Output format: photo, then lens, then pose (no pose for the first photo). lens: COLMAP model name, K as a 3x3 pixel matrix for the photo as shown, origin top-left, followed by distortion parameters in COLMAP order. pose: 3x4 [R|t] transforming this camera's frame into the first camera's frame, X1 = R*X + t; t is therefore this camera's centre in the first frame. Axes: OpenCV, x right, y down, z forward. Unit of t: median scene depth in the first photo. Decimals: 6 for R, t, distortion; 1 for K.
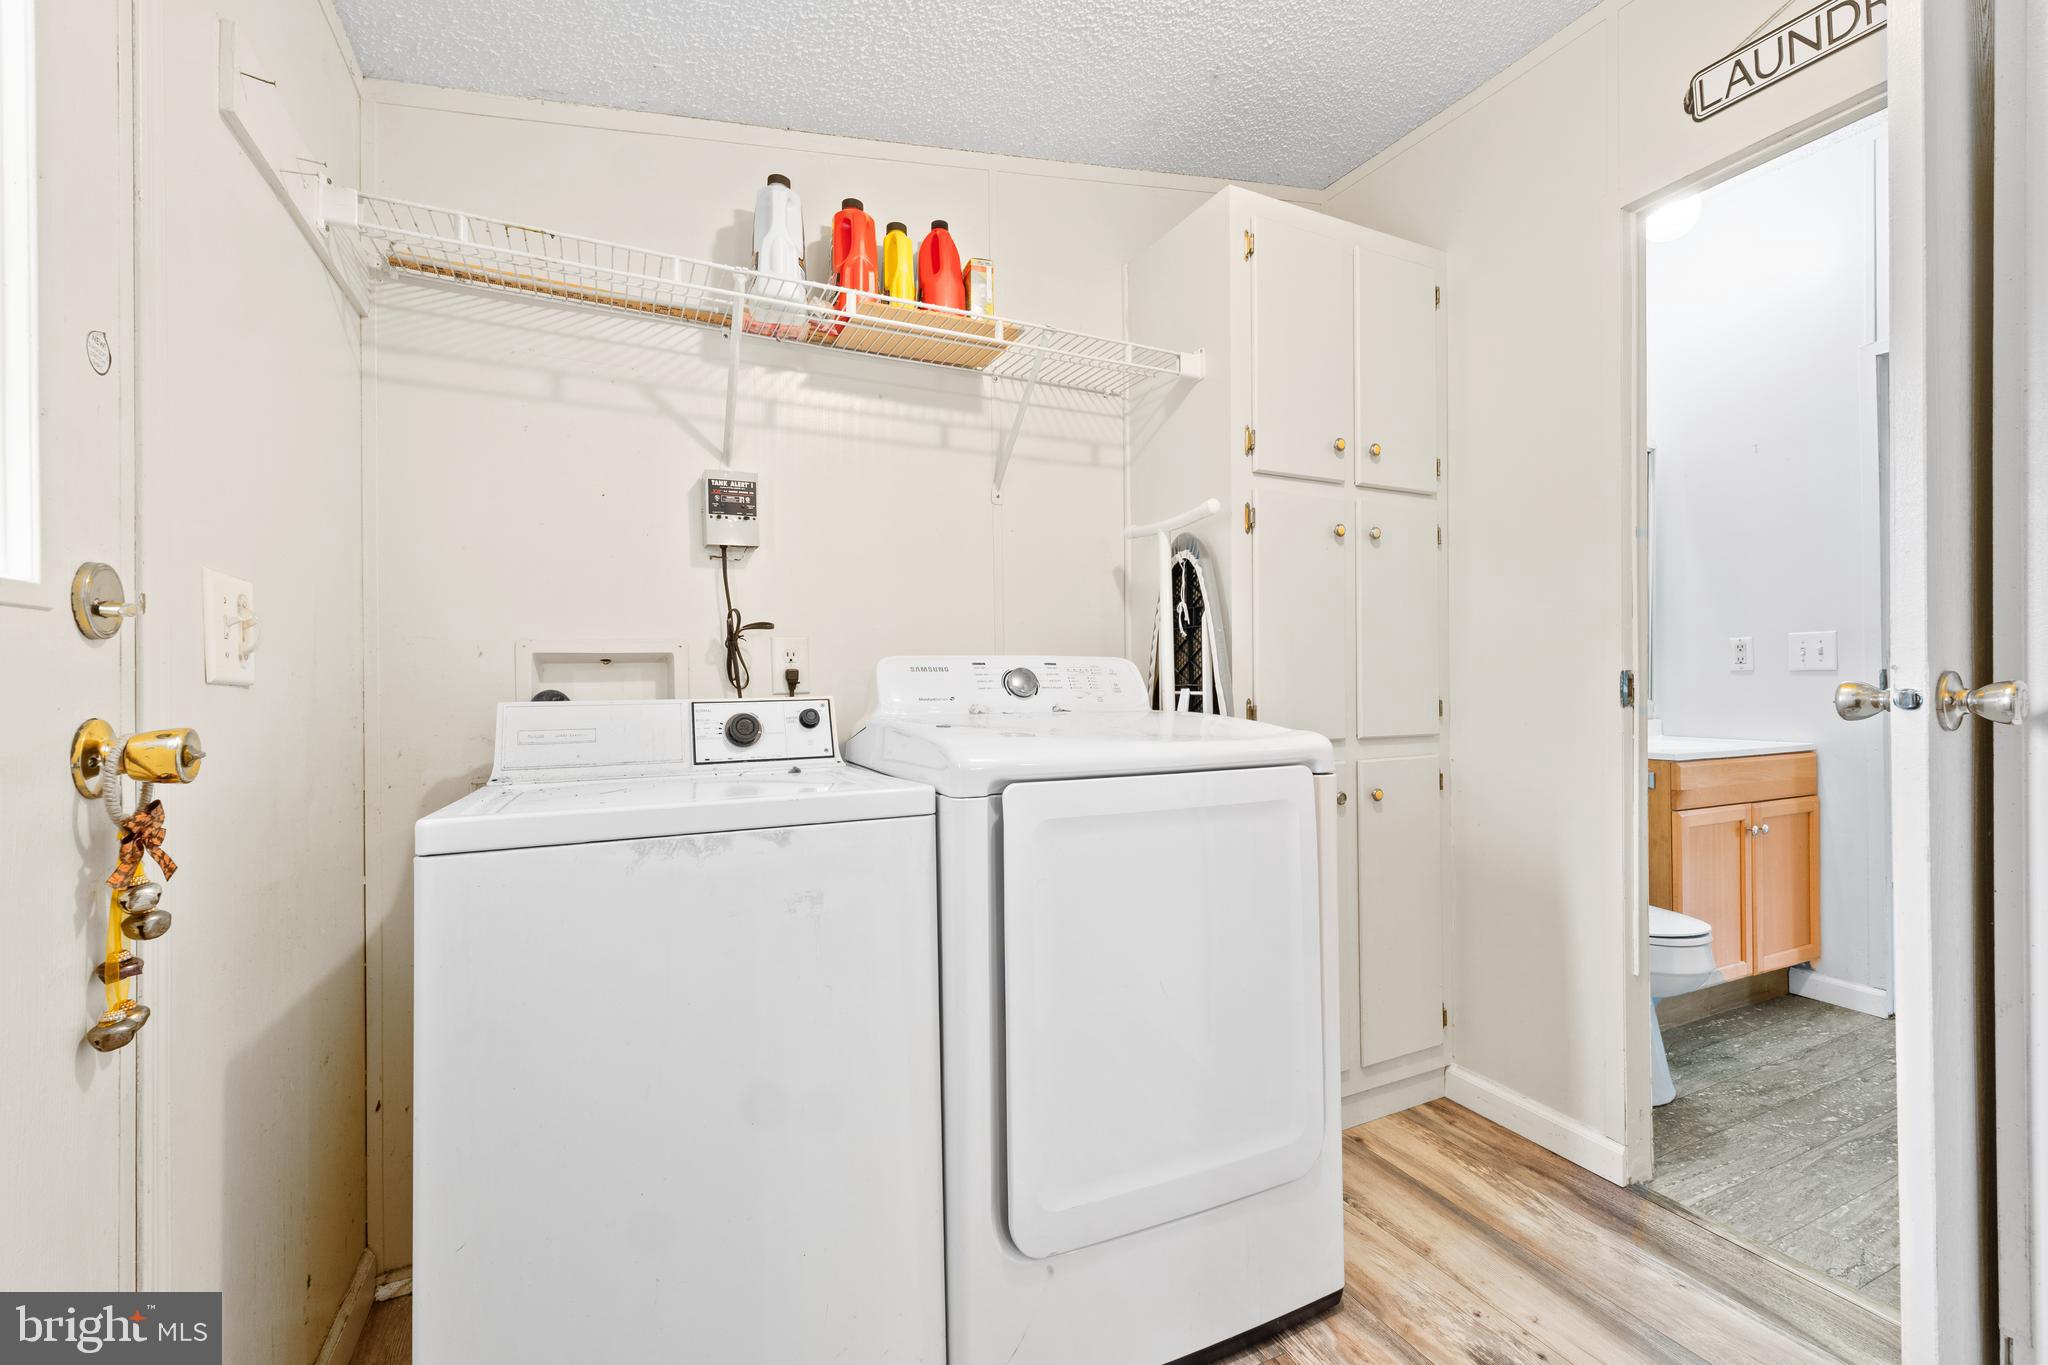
lens RADIAL K [[857.1, 0, 1018.0], [0, 857.1, 682.6], [0, 0, 1]] dist [0.009442, -0.002322]
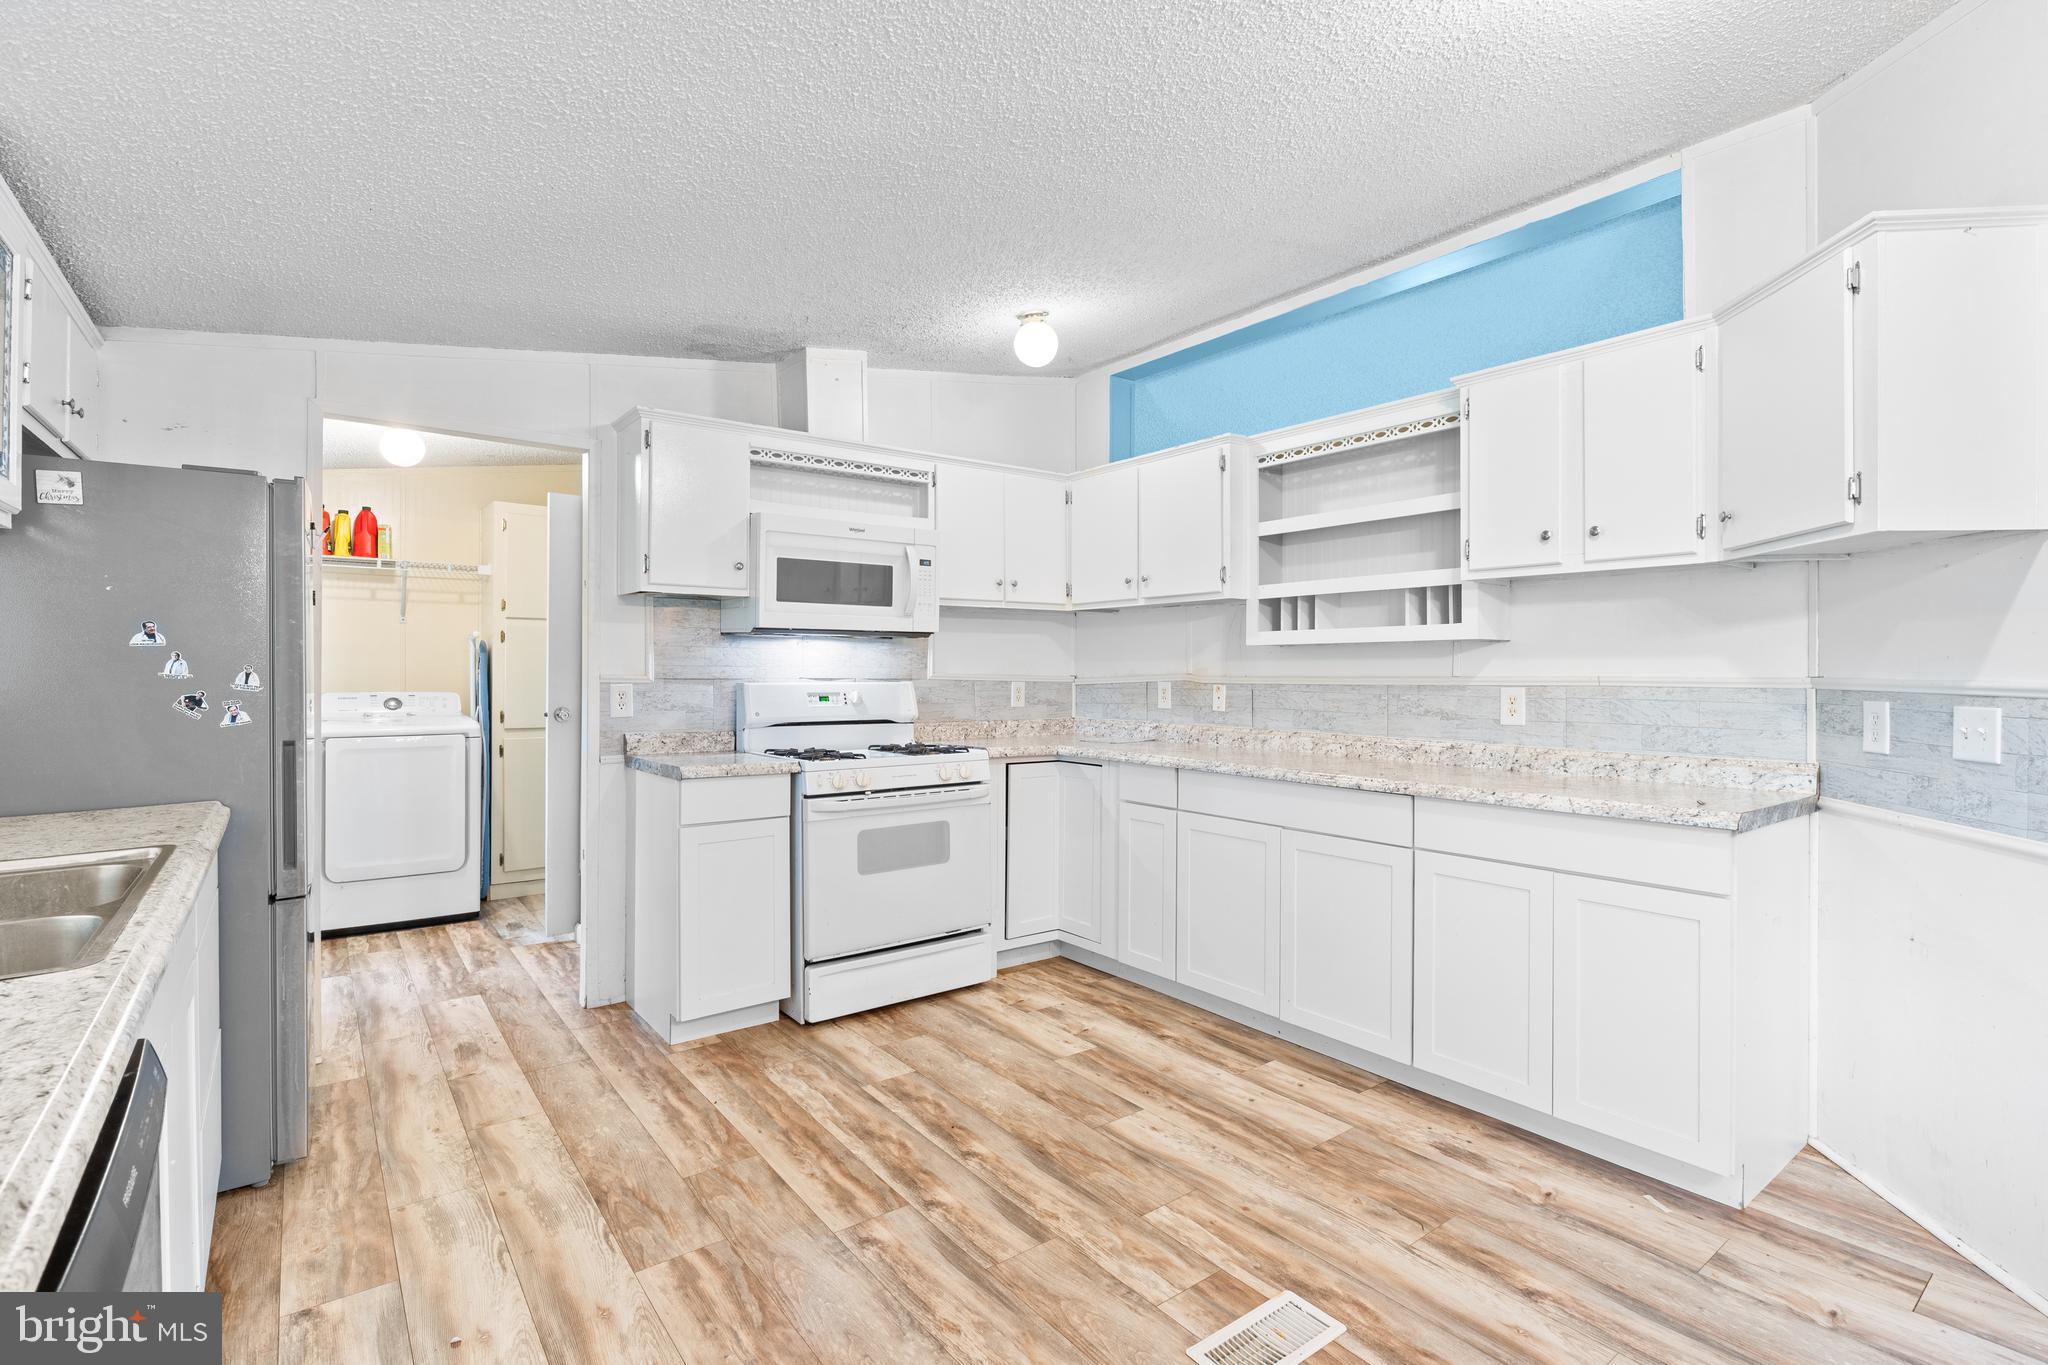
lens RADIAL K [[954.0, 0, 1029.5], [0, 954.0, 669.4], [0, 0, 1]] dist [-0.002766, -0.001059]
pose [[0.977075, 0.010269, 0.212647, 1.201512], [-0.008317, 0.999915, -0.010068, -0.085417], [-0.212733, 0.008069, 0.977077, -2.047959]]
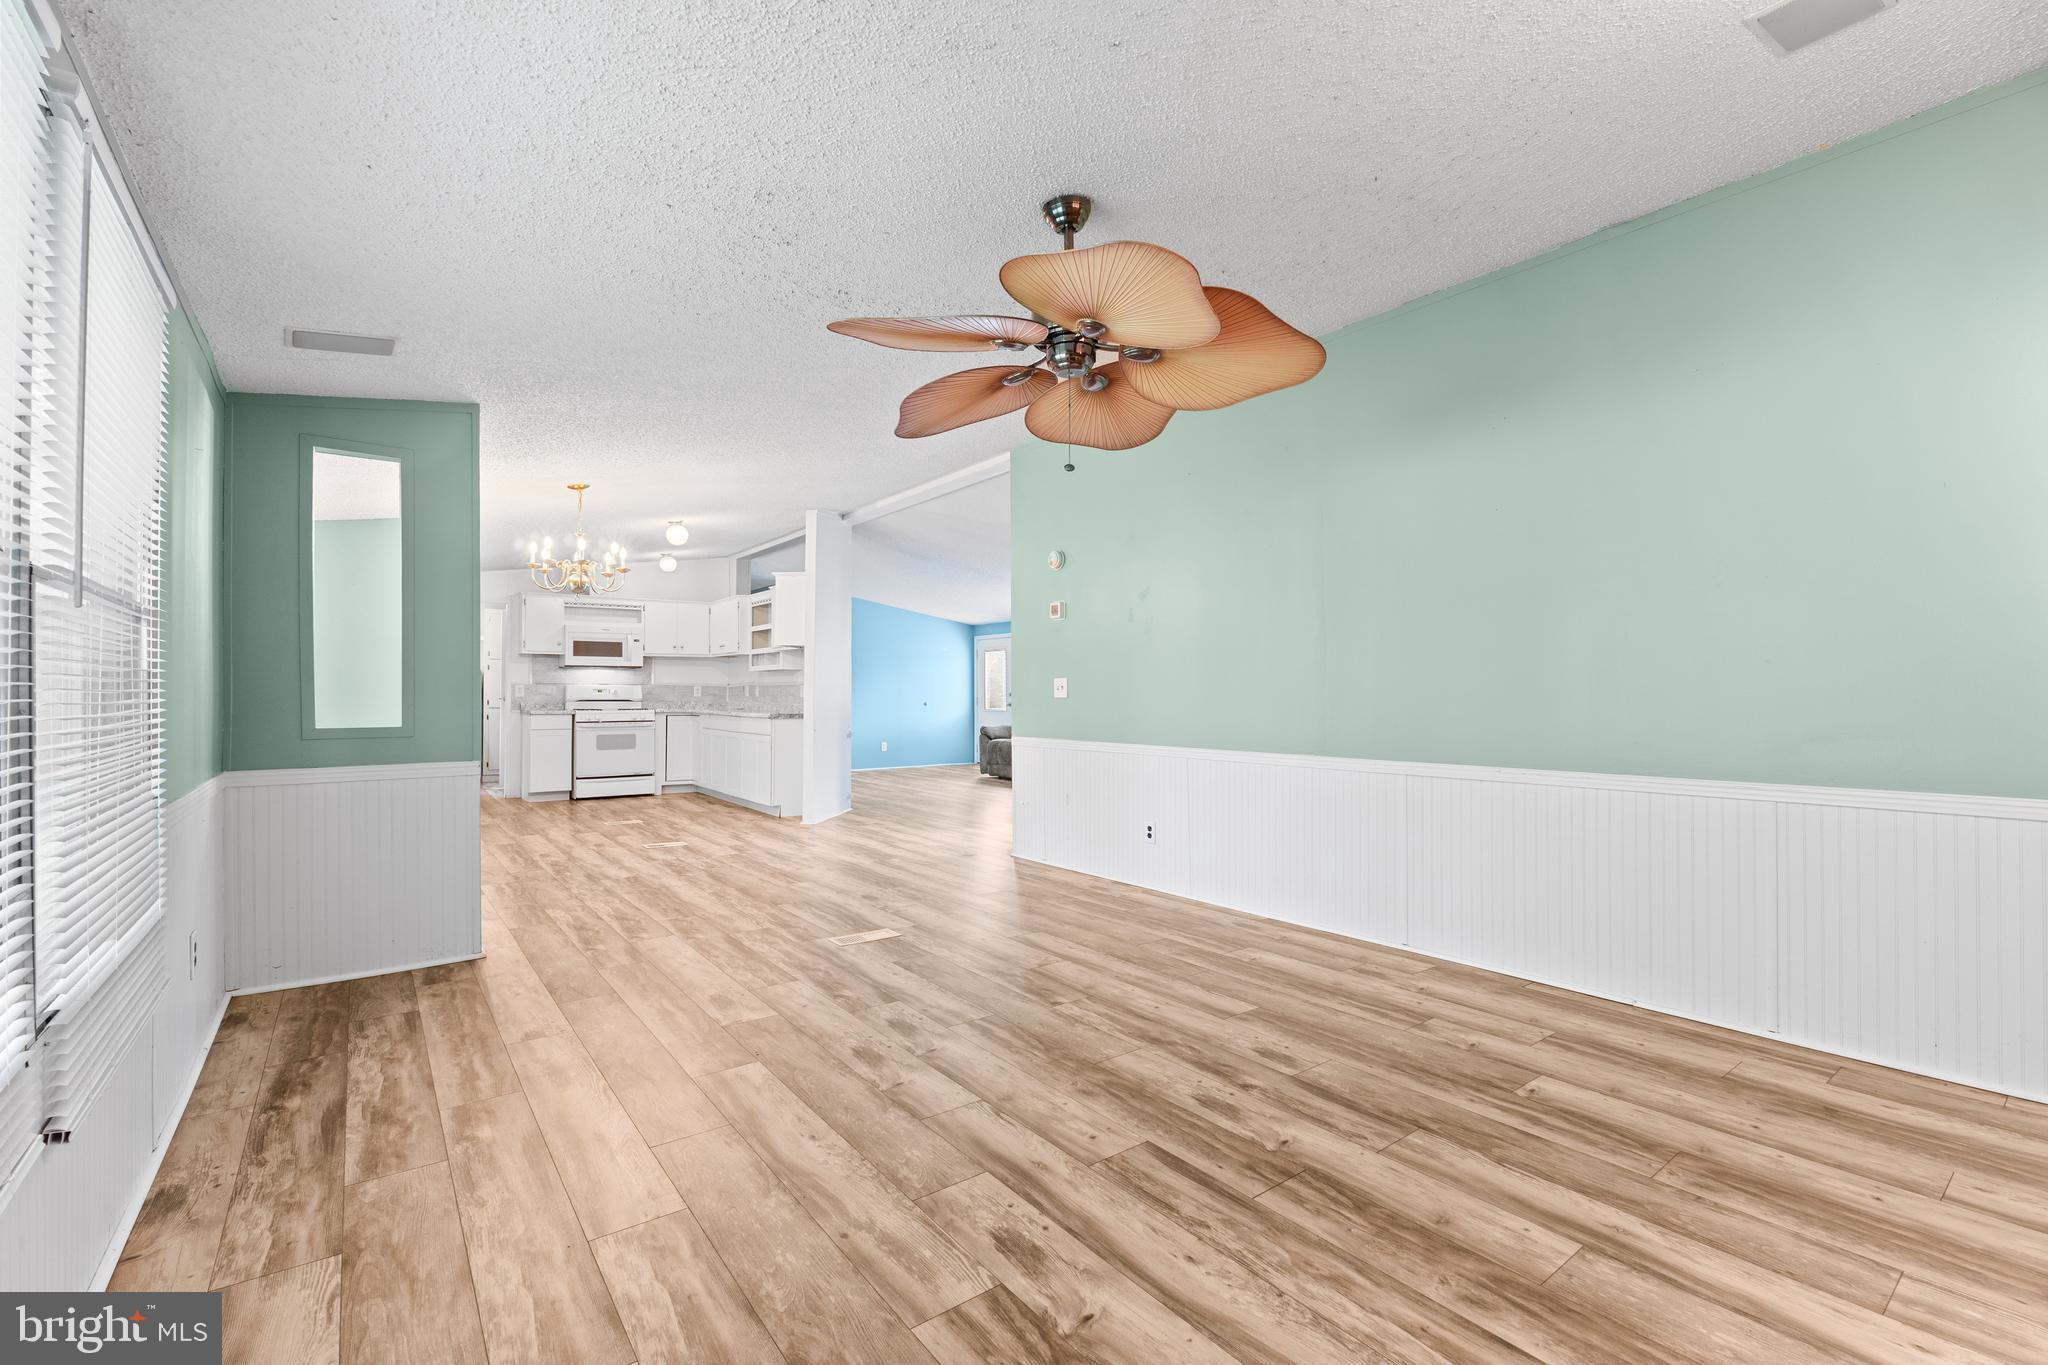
lens RADIAL K [[857.1, 0, 1020.8], [0, 857.1, 682.3], [0, 0, 1]] dist [0.009442, -0.002322]
pose [[0.978348, 0.009857, 0.206732, 2.614844], [-0.006111, 0.999806, -0.018751, -0.010013], [-0.206877, 0.017081, 0.978218, -5.437517]]
